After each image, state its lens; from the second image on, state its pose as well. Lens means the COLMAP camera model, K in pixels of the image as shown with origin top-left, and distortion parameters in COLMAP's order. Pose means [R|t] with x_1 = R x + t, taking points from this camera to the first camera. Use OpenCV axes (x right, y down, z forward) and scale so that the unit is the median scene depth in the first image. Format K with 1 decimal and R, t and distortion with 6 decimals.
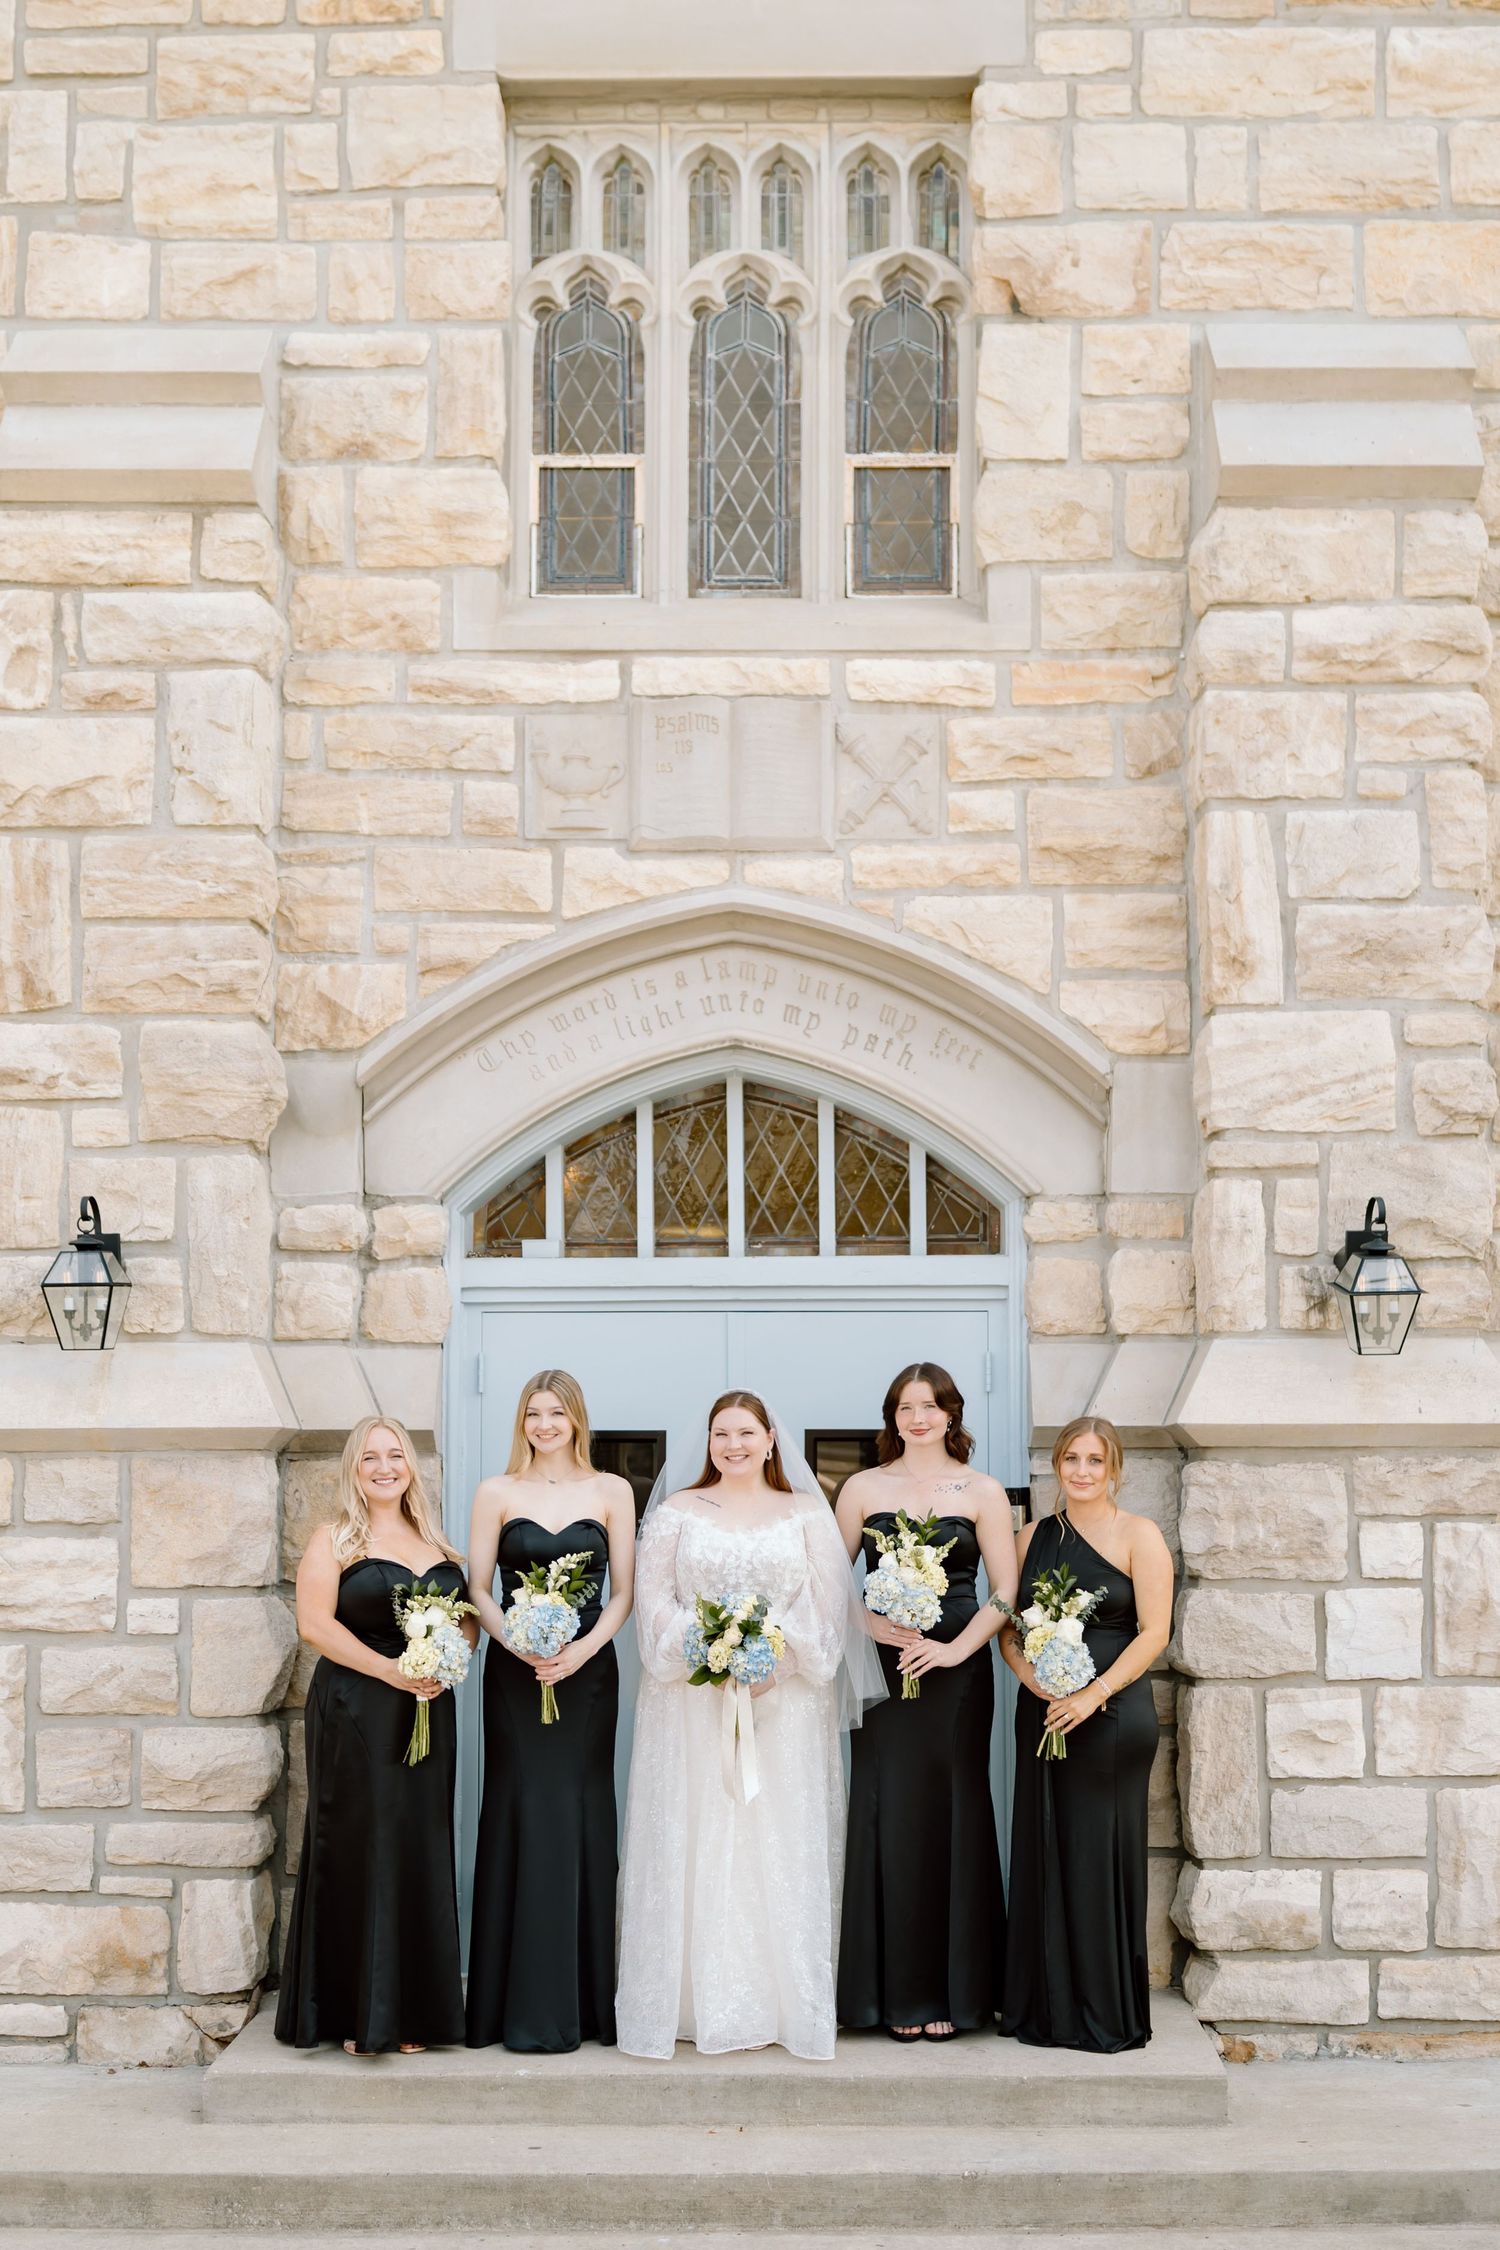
lens RADIAL K [[2392.8, 0, 808.9], [0, 2392.8, 1349.0], [0, 0, 1]] dist [-0.012796, 0.036461]
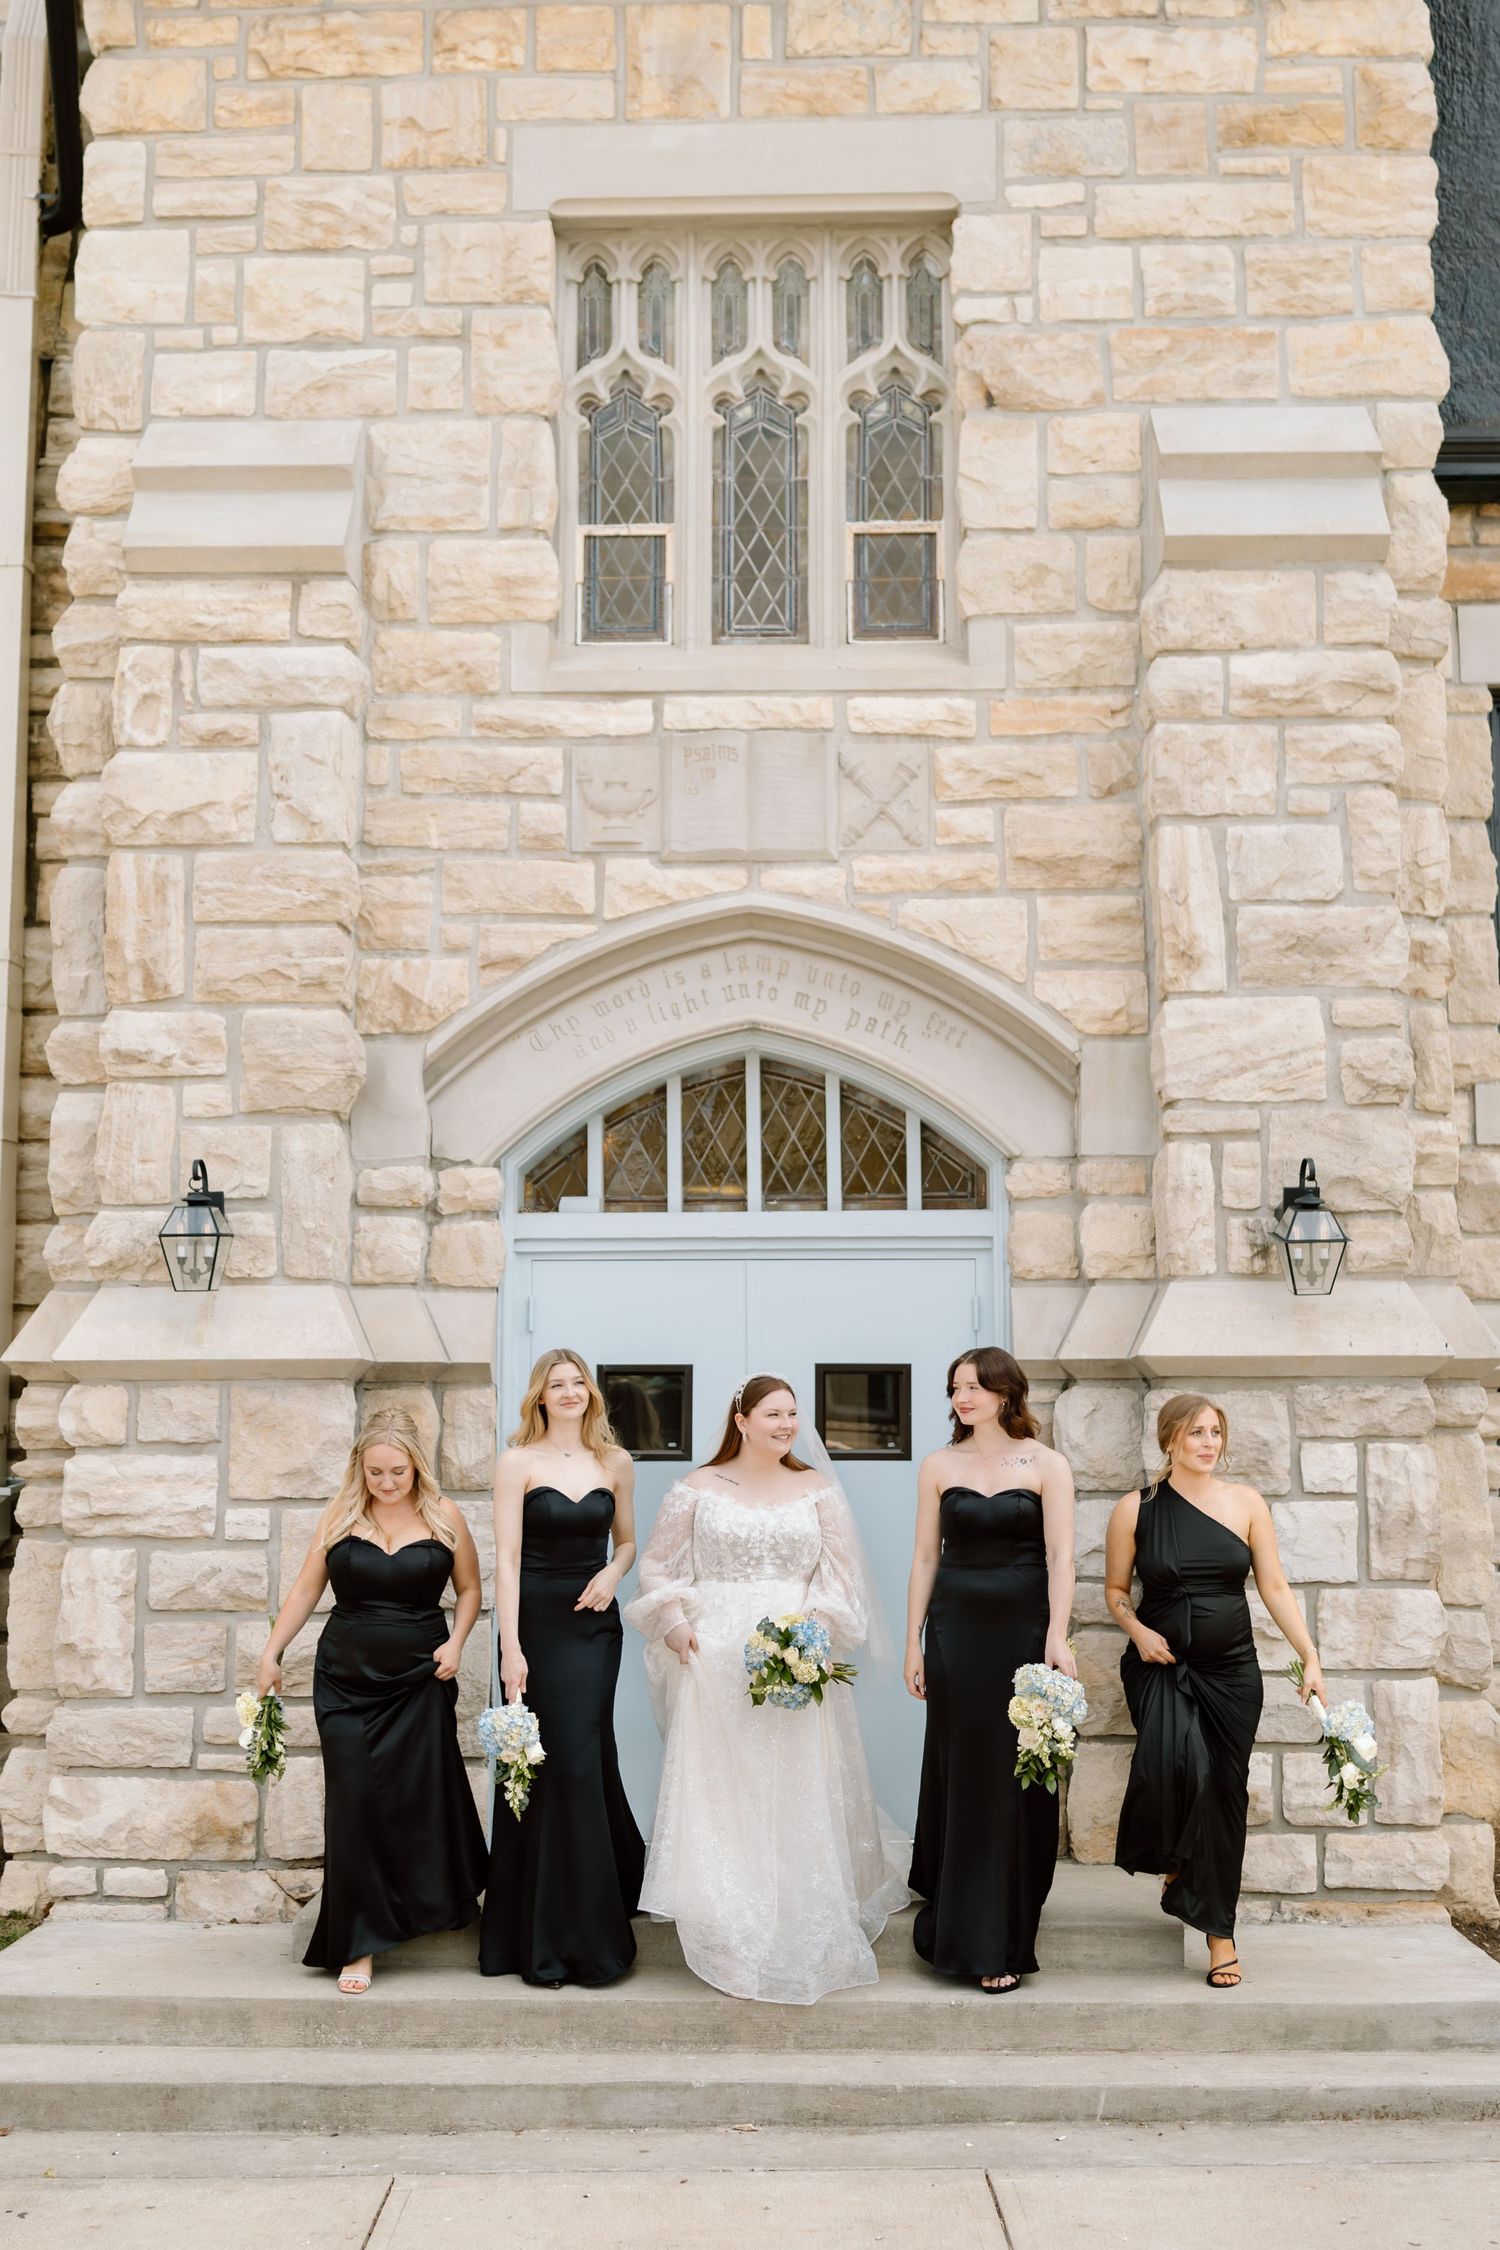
lens RADIAL K [[2414.8, 0, 778.3], [0, 2414.8, 1124.7], [0, 0, 1]] dist [0.002479, 0.012054]
pose [[0.999811, -0.002577, -0.019284, 0.003996], [0.001062, 0.996940, -0.078158, 0.010790], [0.019426, 0.078123, 0.996754, -0.159800]]
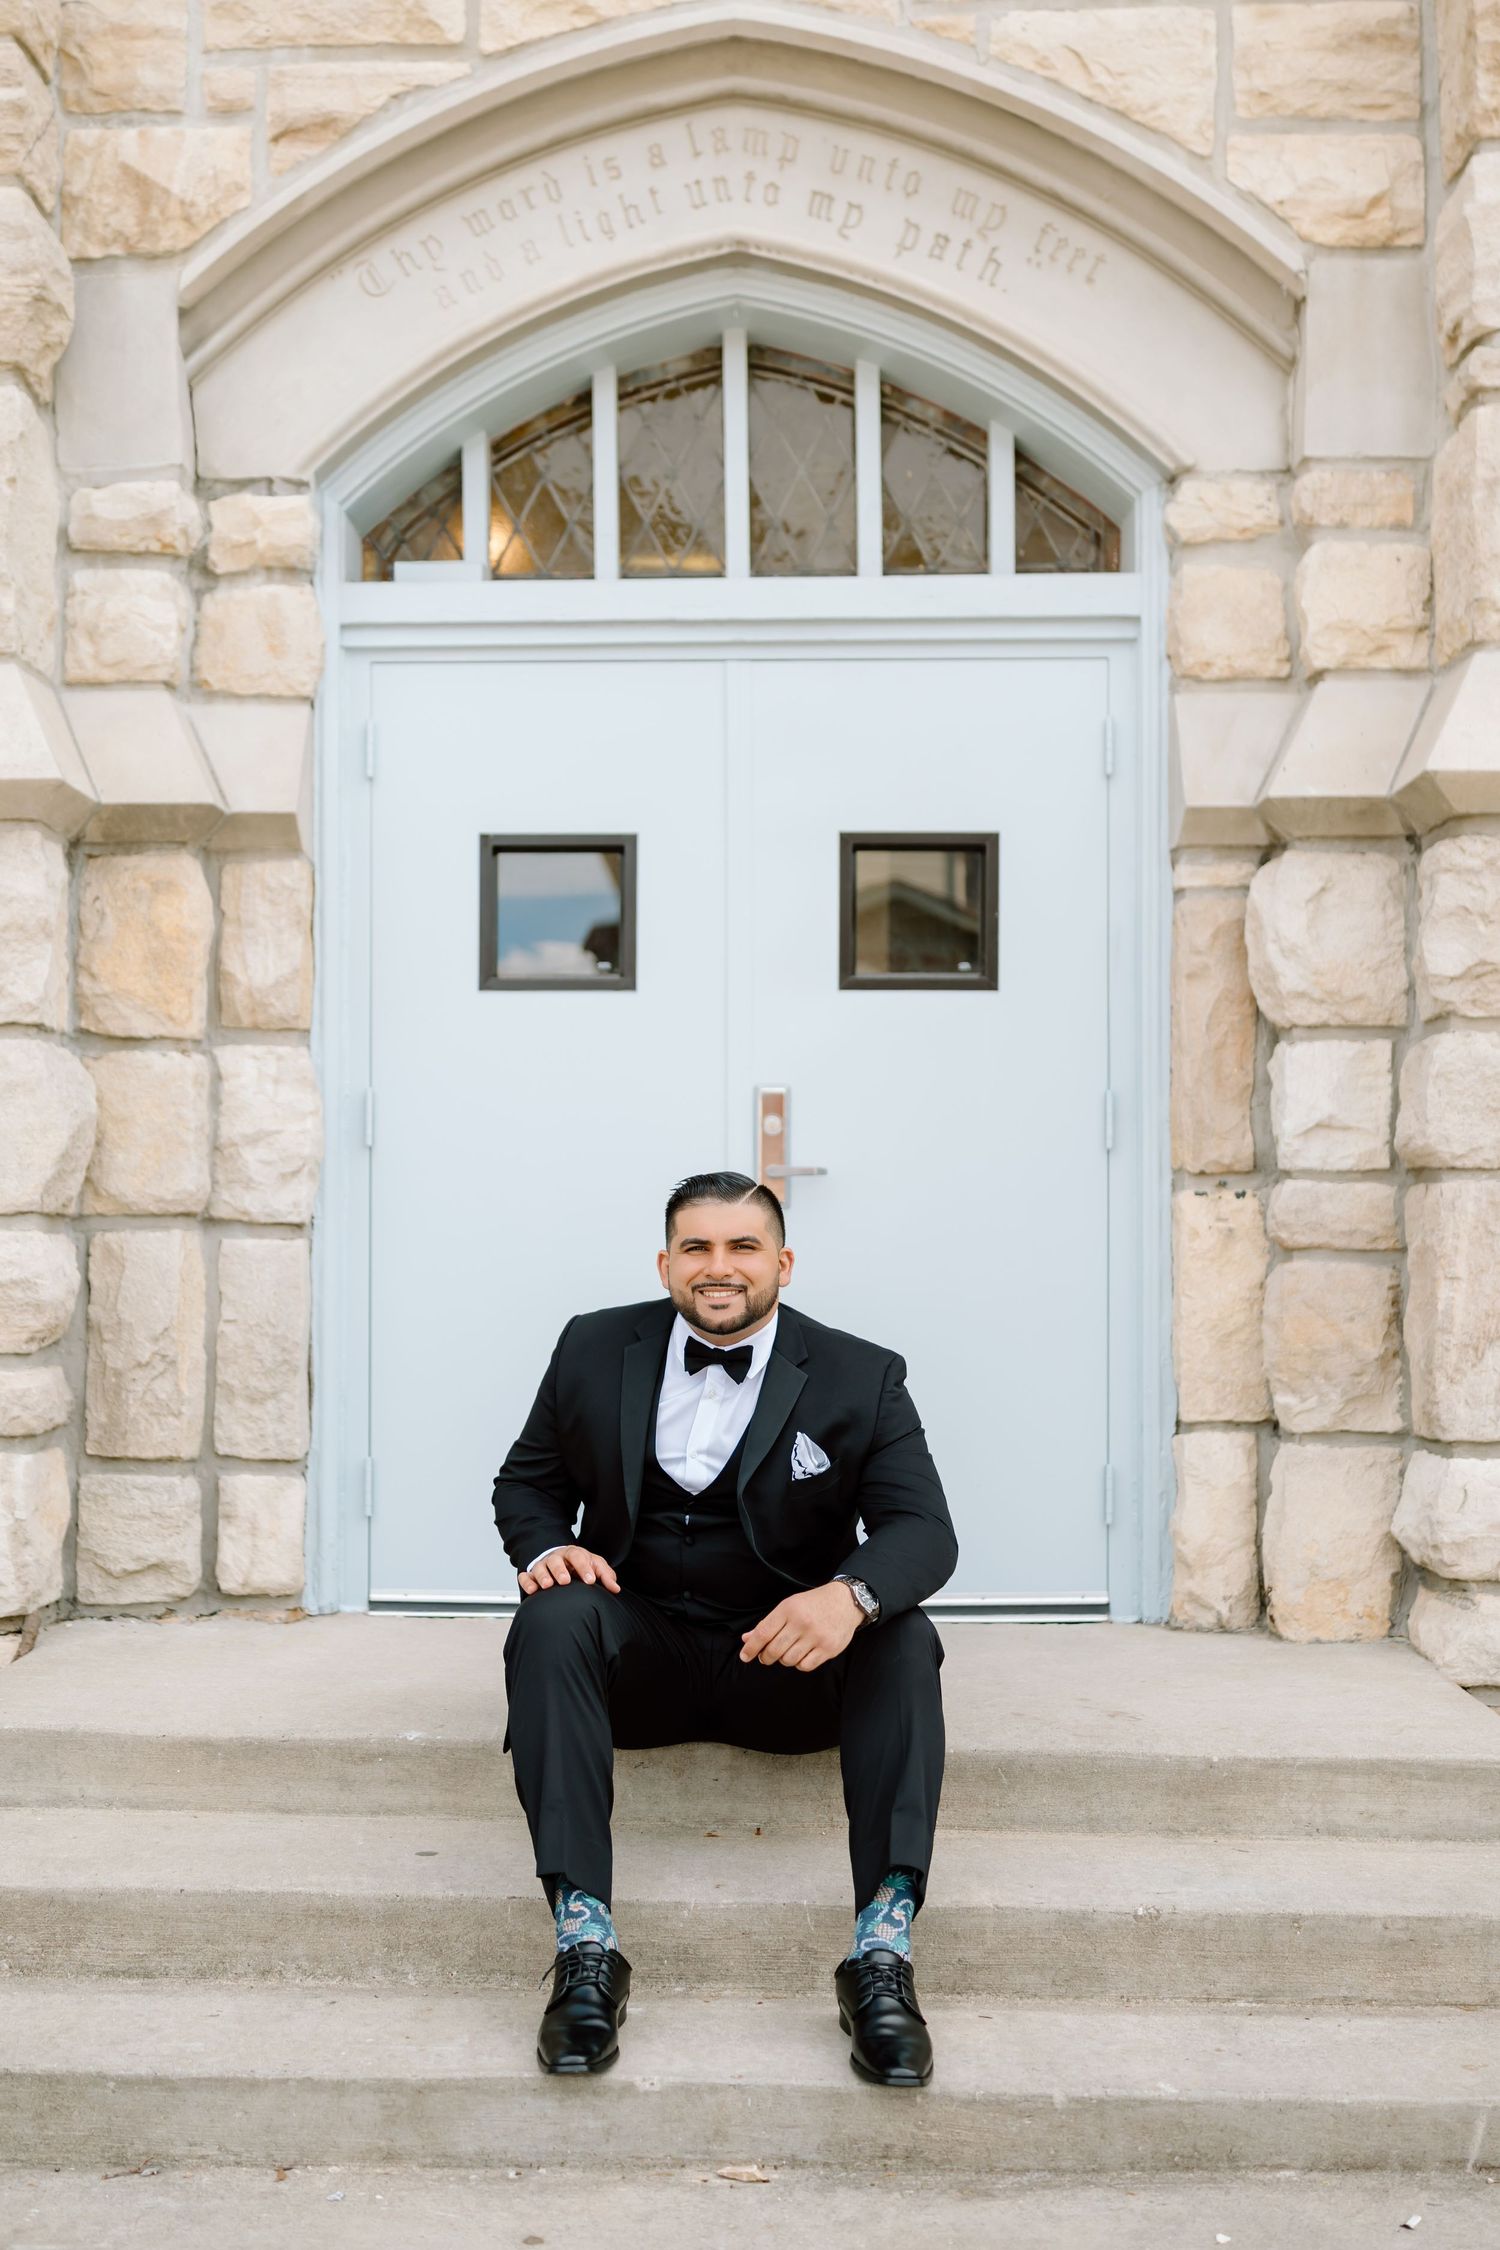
lens RADIAL K [[2326.8, 0, 616.4], [0, 2326.8, 1200.3], [0, 0, 1]] dist [0.026853, -0.044903]
pose [[0.997797, 0.001693, -0.066321, -0.021255], [0.001308, 0.998978, 0.045175, 0.114097], [0.066330, -0.045162, 0.996775, 0.338091]]
